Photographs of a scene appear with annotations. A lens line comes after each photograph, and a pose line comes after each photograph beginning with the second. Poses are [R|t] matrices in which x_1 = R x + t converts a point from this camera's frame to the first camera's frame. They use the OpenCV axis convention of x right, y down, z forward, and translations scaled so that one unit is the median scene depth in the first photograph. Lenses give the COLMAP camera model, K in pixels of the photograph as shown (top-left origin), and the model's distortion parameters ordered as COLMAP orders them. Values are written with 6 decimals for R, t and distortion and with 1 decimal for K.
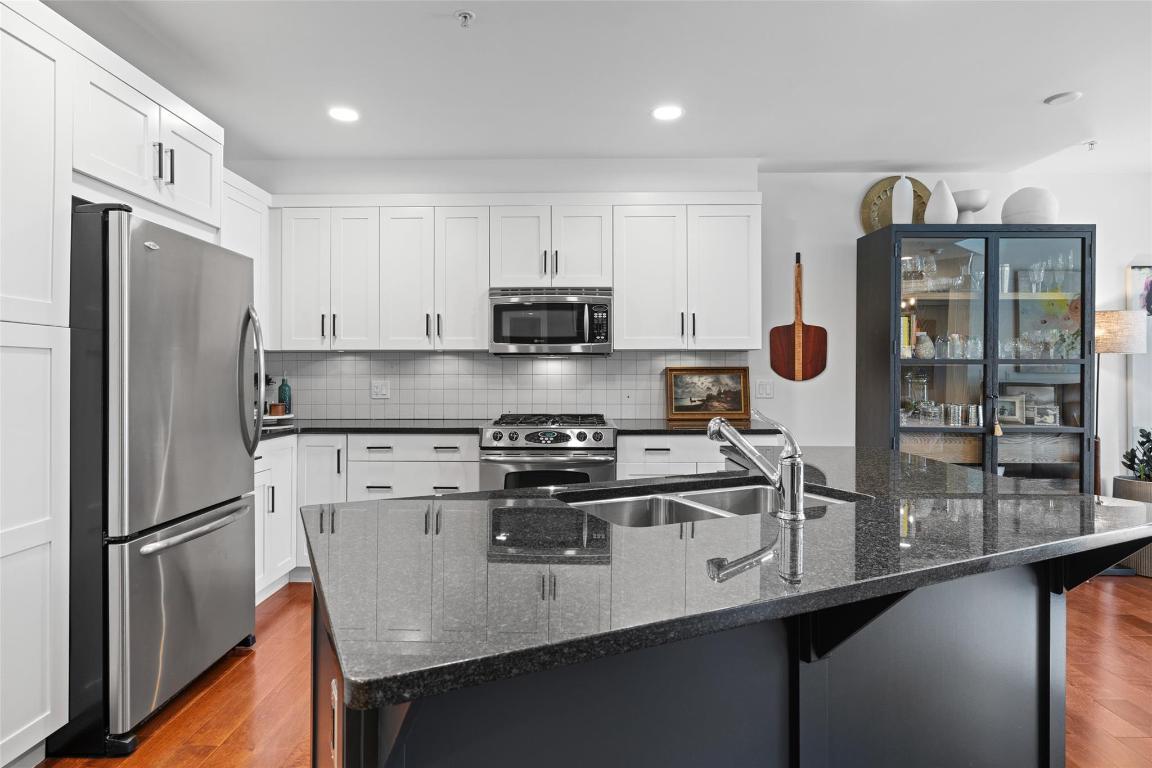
lens RADIAL K [[630.7, 0, 577.7], [0, 630.7, 371.3], [0, 0, 1]] dist [0.002323, 0.000299]
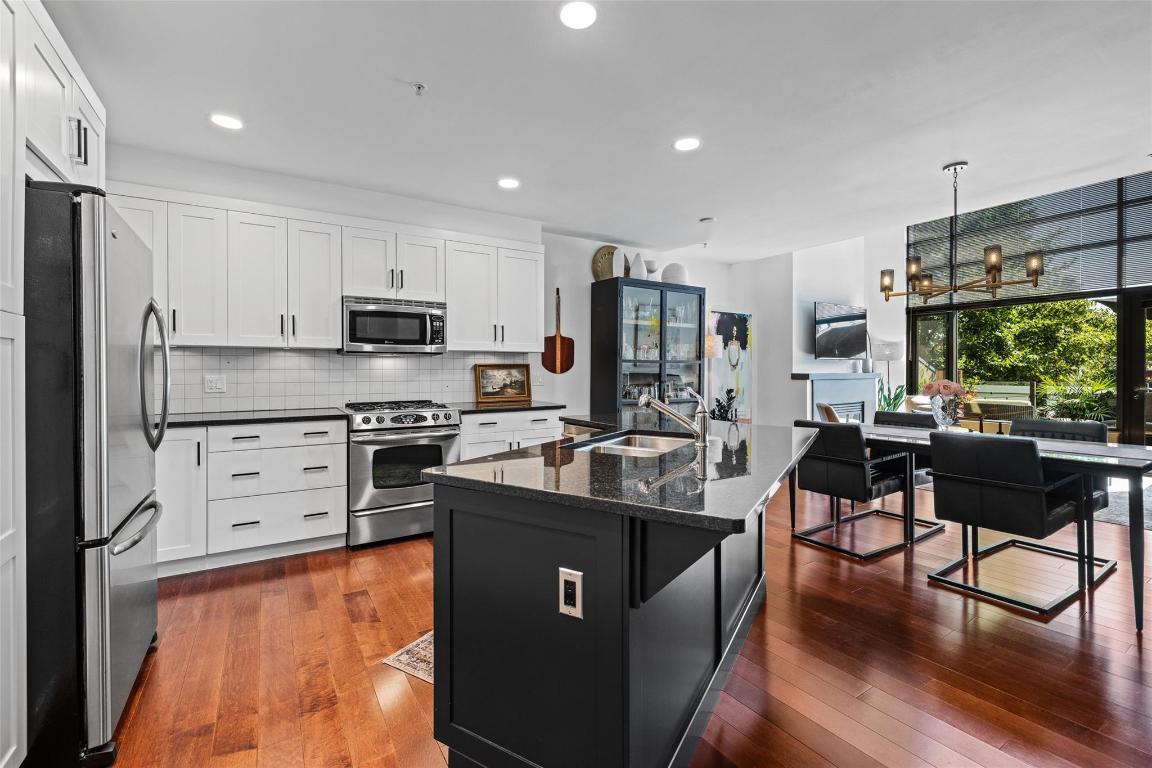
lens RADIAL K [[487.5, 0, 563.0], [0, 487.5, 374.2], [0, 0, 1]] dist [-0.002334, 0.002369]
pose [[0.849482, -0.005298, 0.527591, -0.276667], [-0.002115, 0.999907, 0.013447, 0.001320], [-0.527614, -0.012539, 0.849392, 0.006829]]
